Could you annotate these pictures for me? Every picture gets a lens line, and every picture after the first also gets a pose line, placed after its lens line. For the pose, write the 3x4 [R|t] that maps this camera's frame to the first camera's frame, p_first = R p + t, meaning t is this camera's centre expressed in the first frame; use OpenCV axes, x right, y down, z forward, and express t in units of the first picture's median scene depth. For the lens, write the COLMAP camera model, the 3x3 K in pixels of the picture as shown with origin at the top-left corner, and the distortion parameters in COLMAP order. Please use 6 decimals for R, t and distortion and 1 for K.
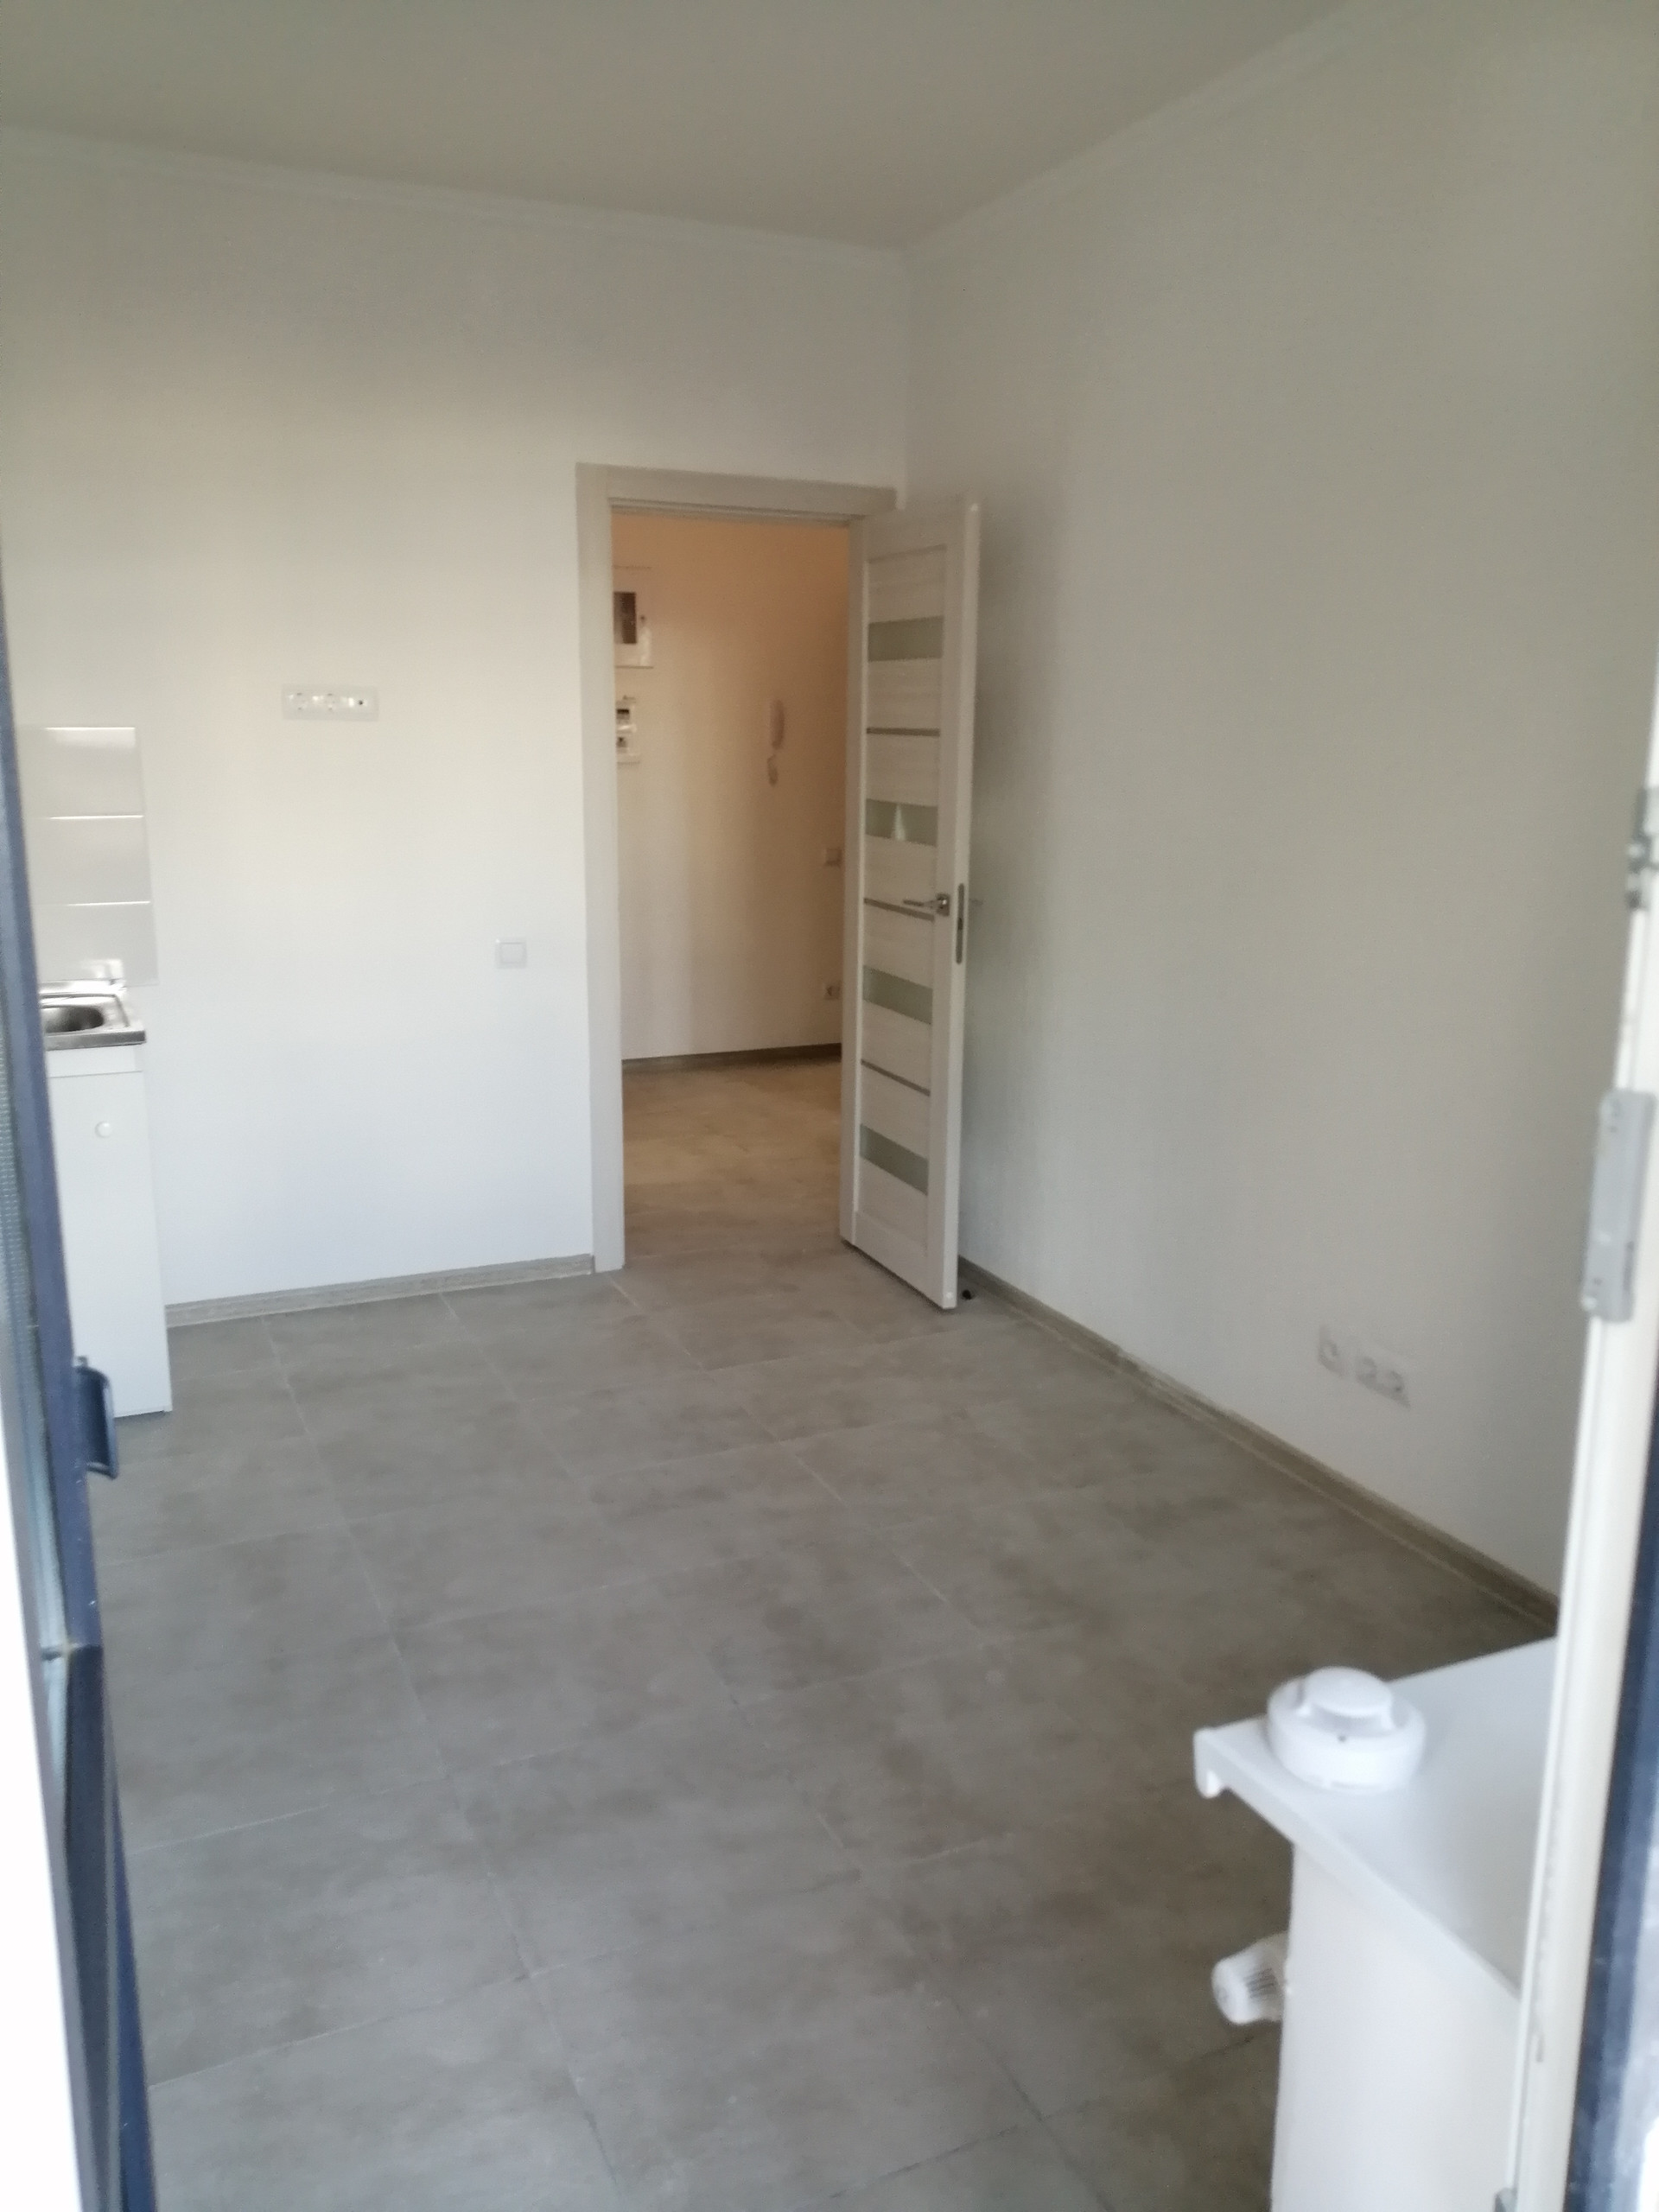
lens RADIAL K [[1745.5, 0, 835.2], [0, 1745.5, 1104.9], [0, 0, 1]] dist [0.071564, -0.127768]
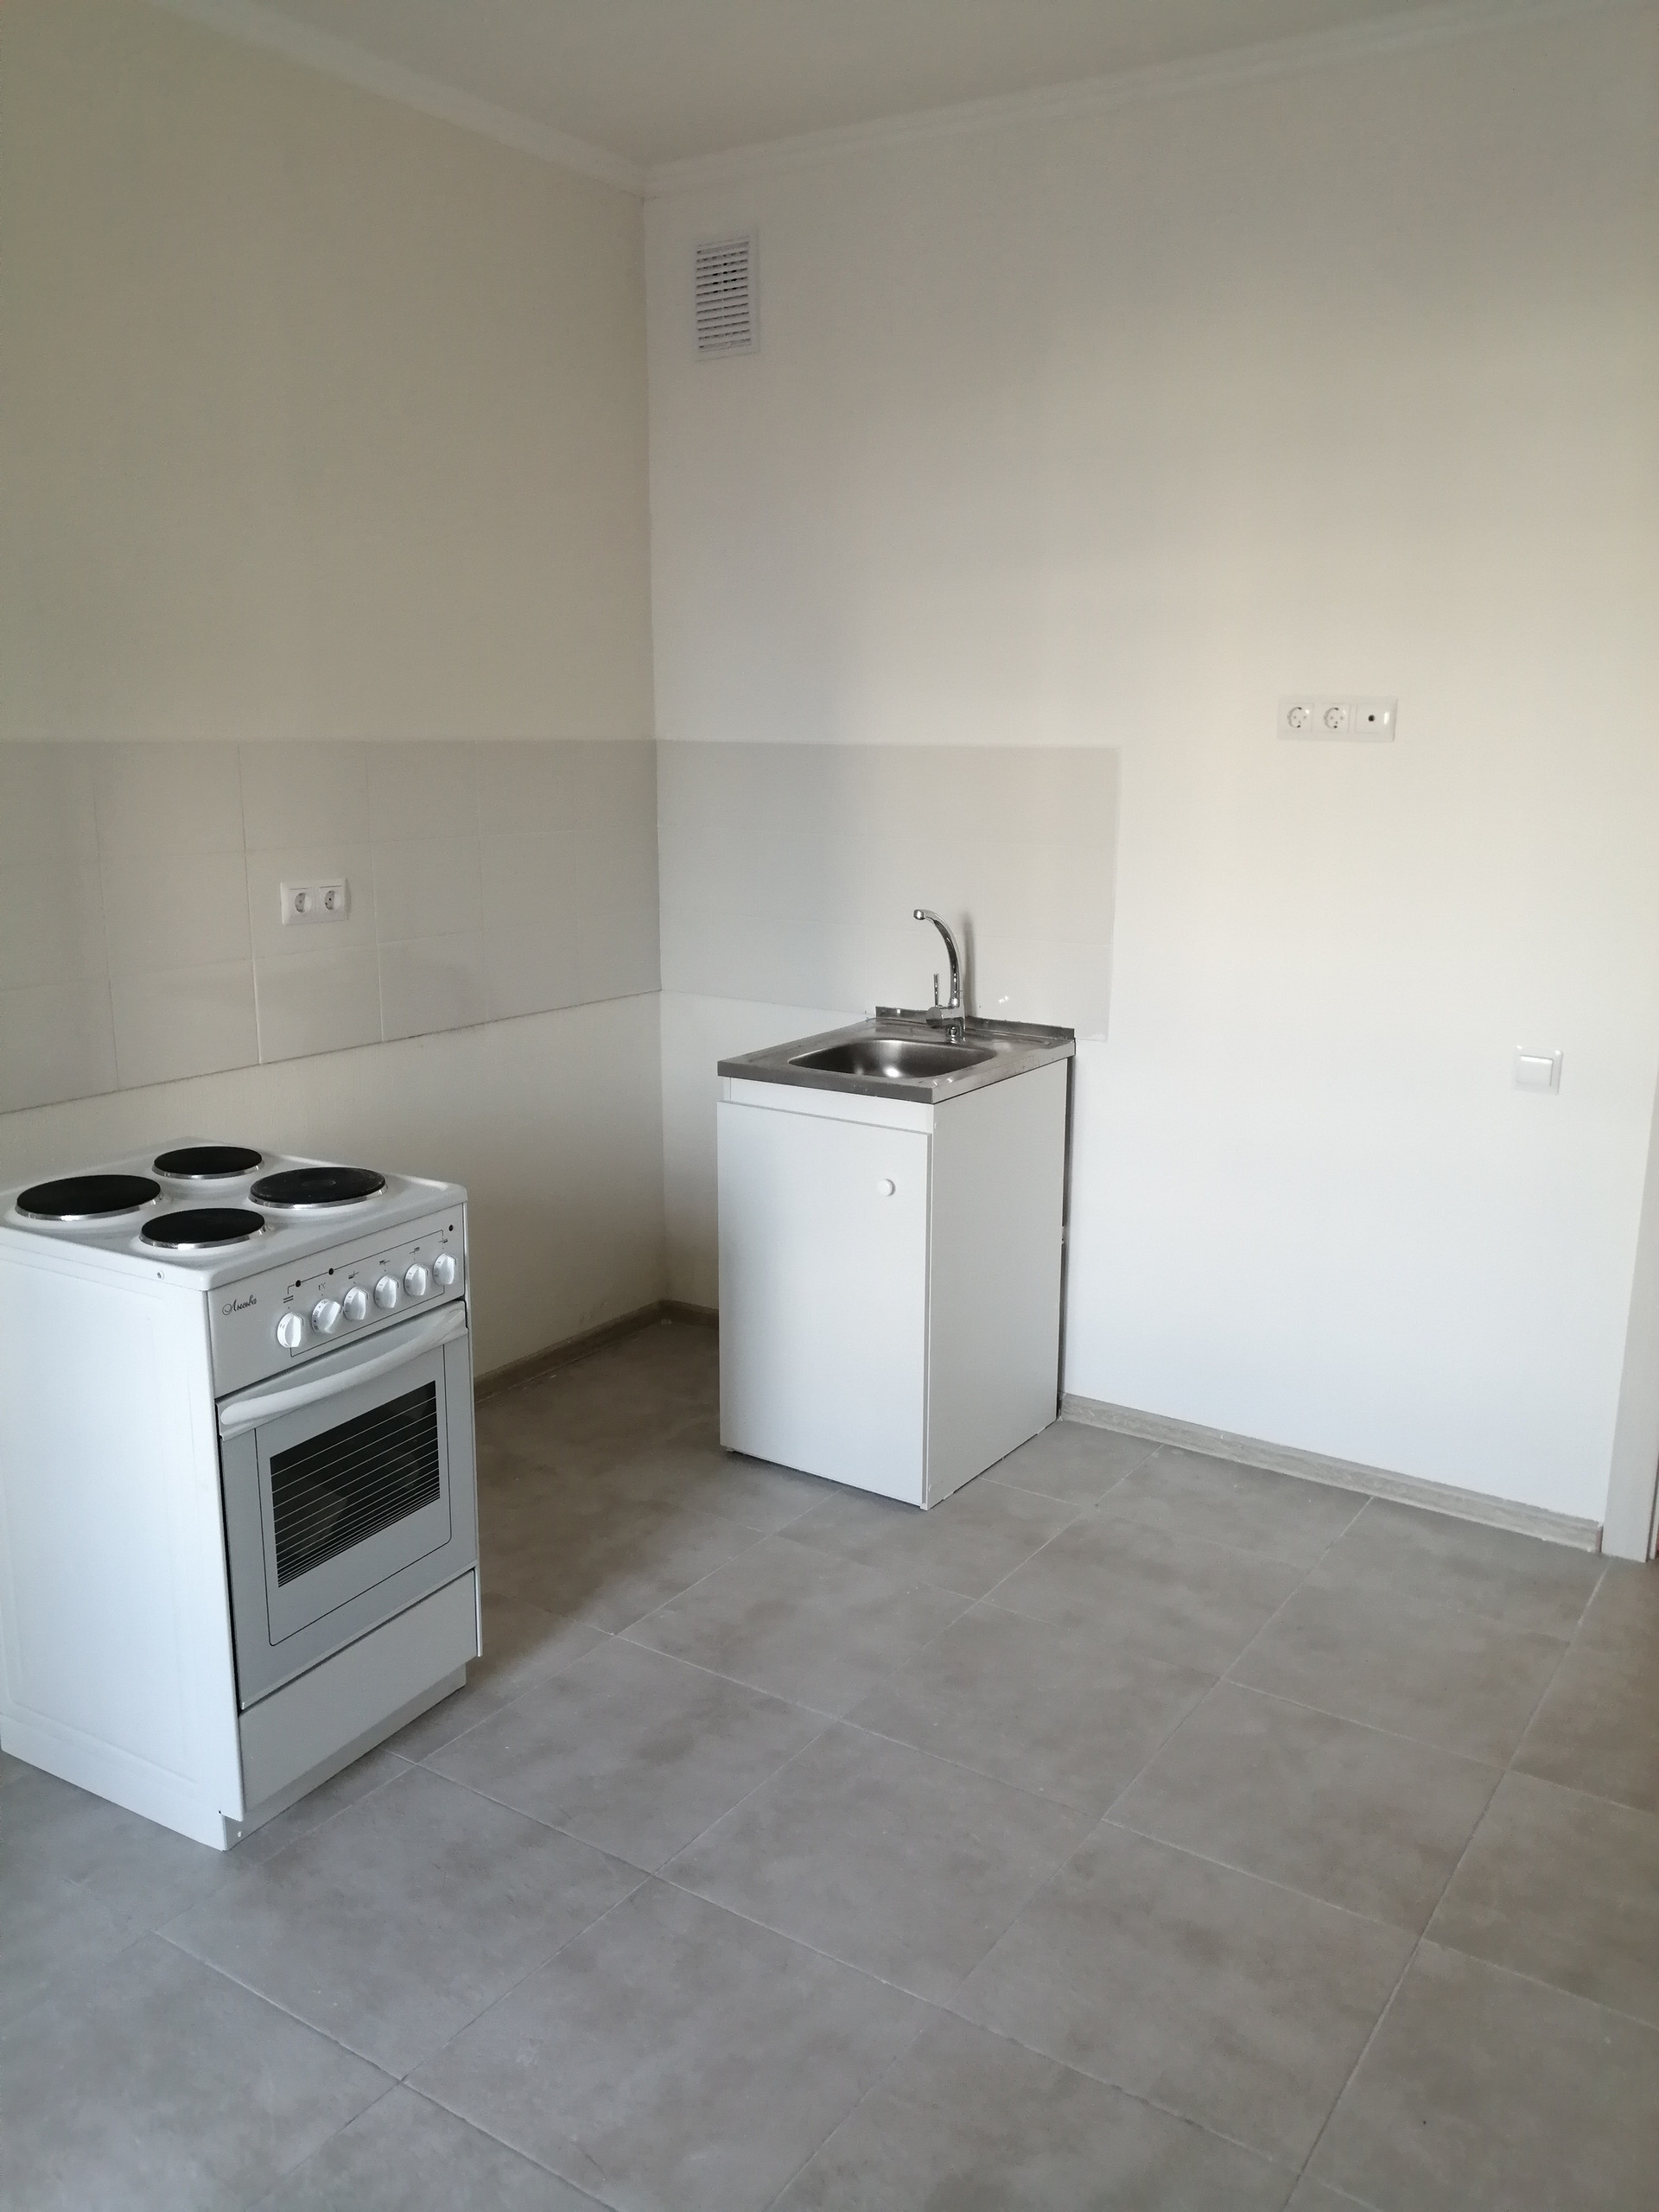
lens RADIAL K [[1762.3, 0, 829.5], [0, 1762.3, 1106.0], [0, 0, 1]] dist [-0.001226, -0.006479]
pose [[0.526869, 0.186413, -0.829252, 0.277540], [-0.188440, 0.976991, 0.099898, -0.098606], [0.828794, 0.103631, 0.549874, 0.413222]]
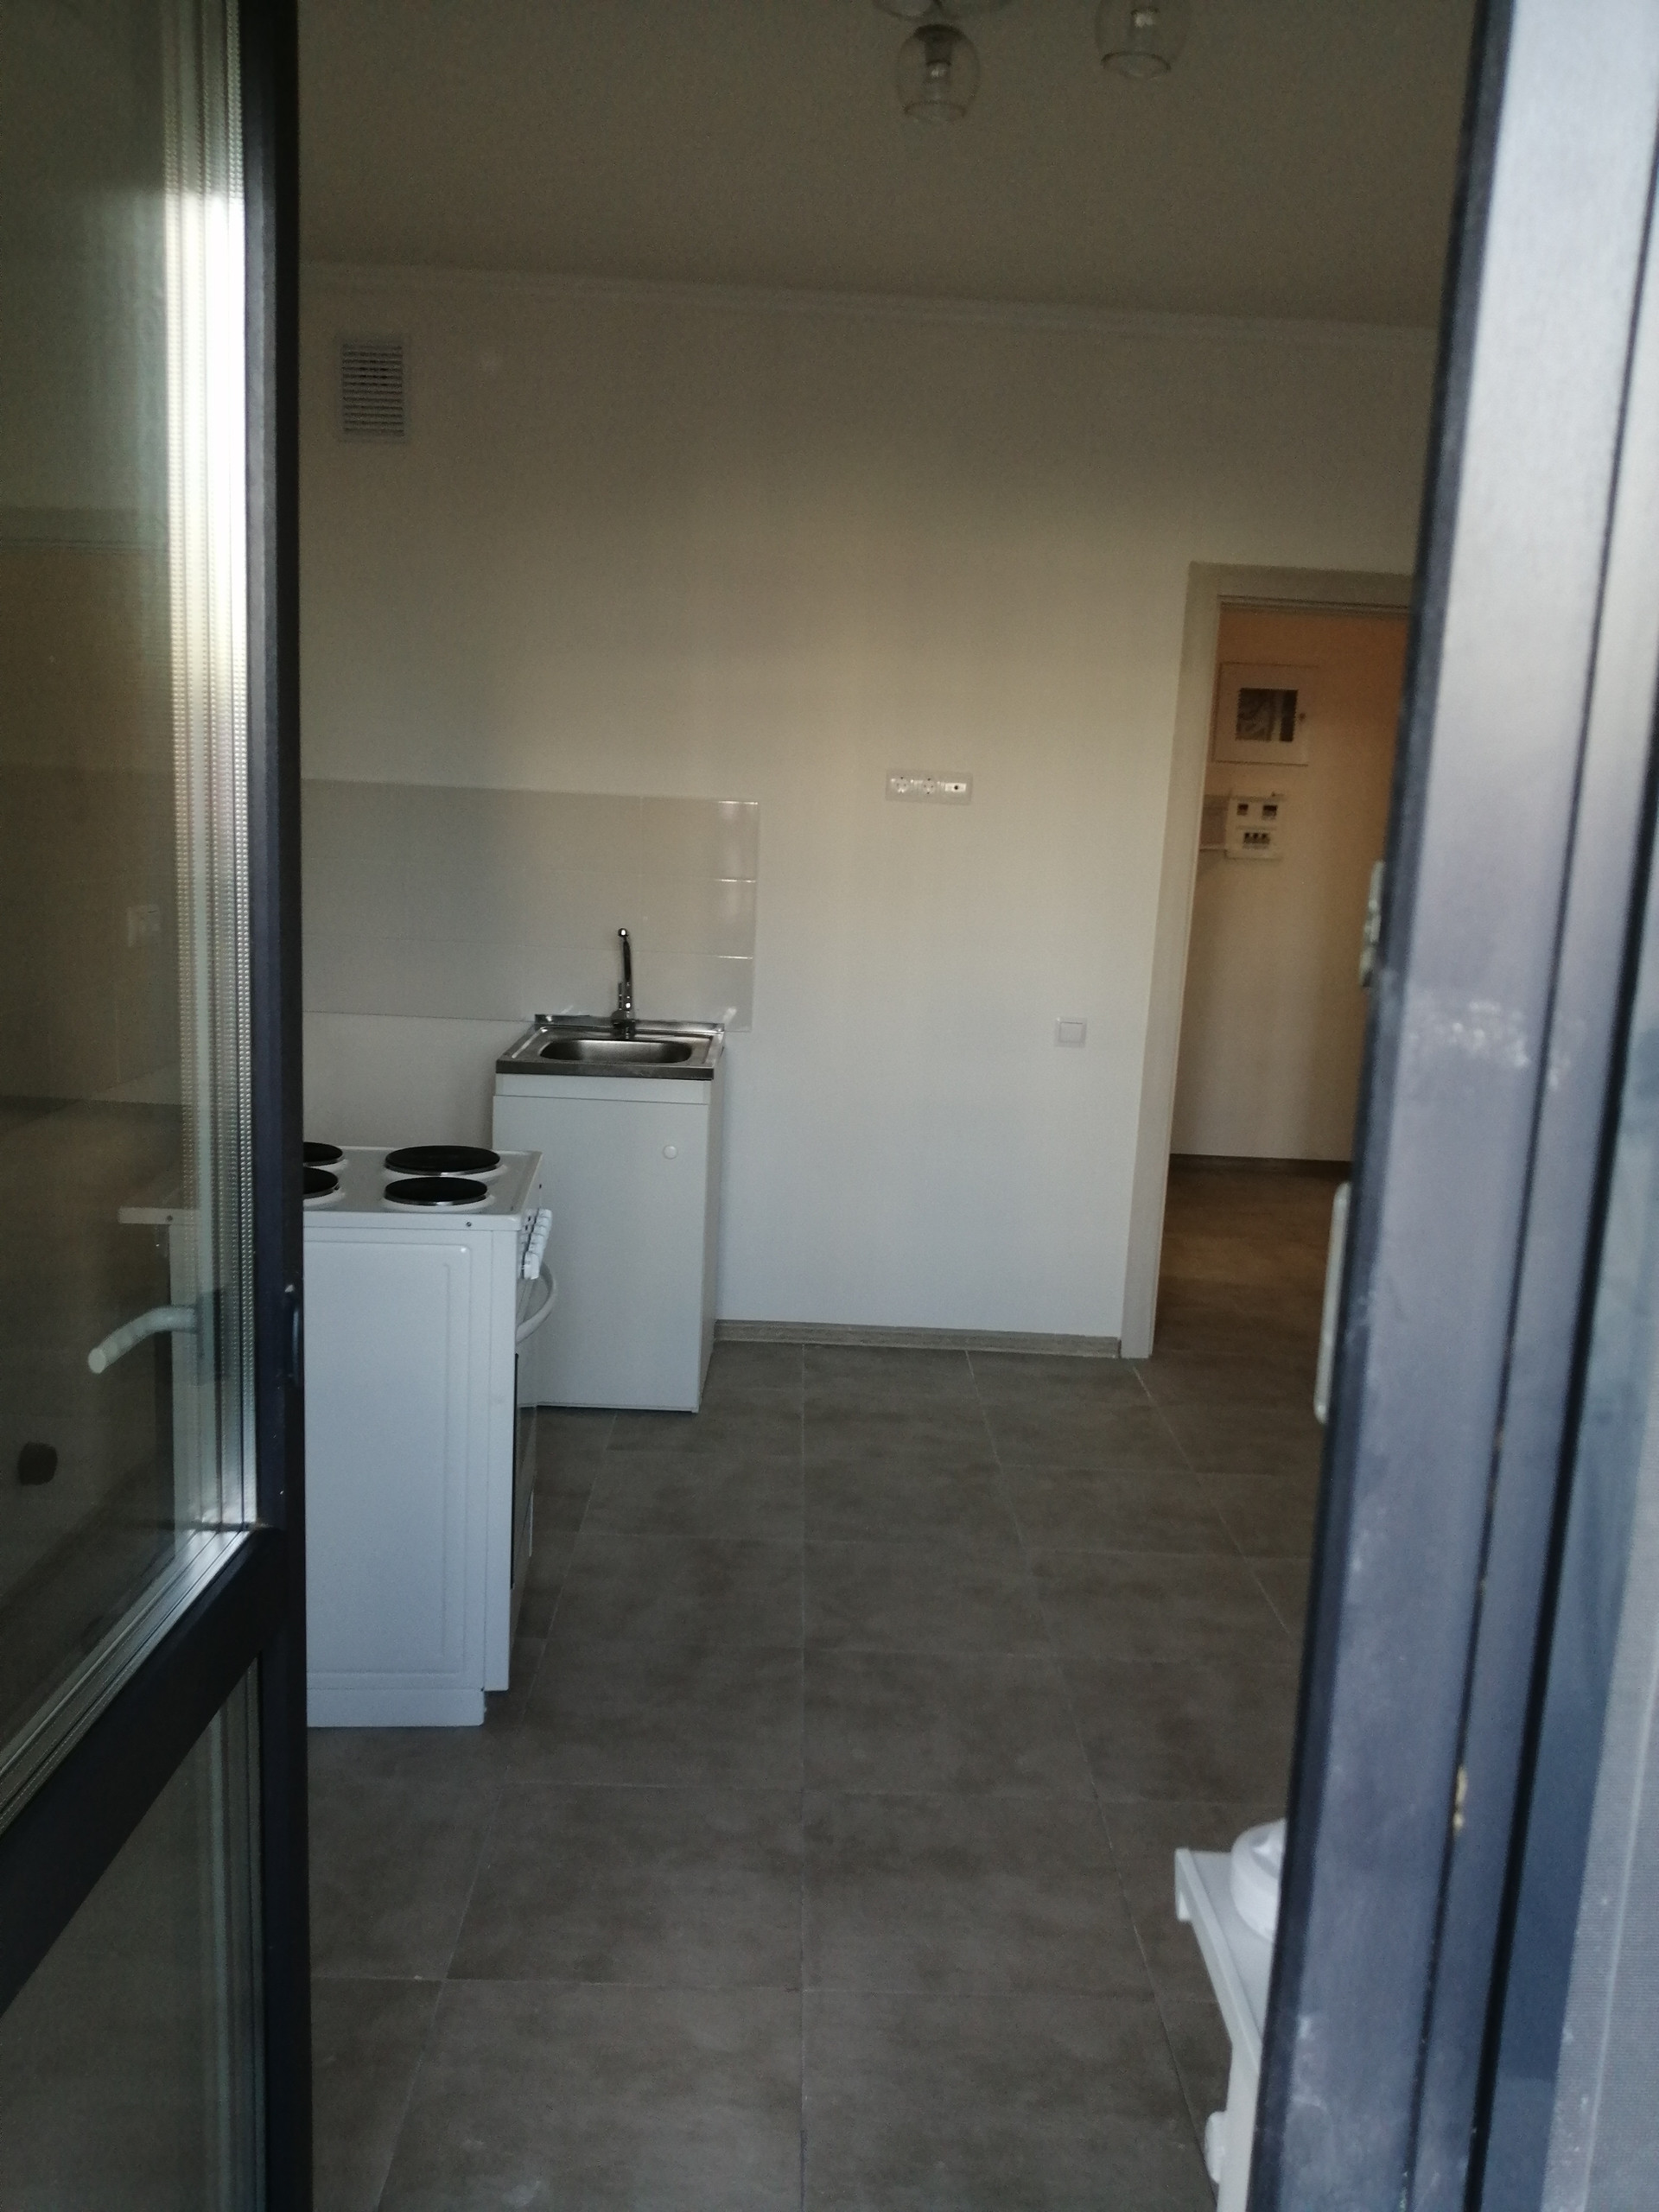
lens RADIAL K [[1745.5, 0, 835.2], [0, 1745.5, 1104.9], [0, 0, 1]] dist [0.071564, -0.127768]
pose [[0.916292, 0.108501, -0.385534, 0.096442], [-0.128806, 0.991298, -0.027149, 0.001229], [0.379233, 0.074535, 0.922294, 0.005282]]
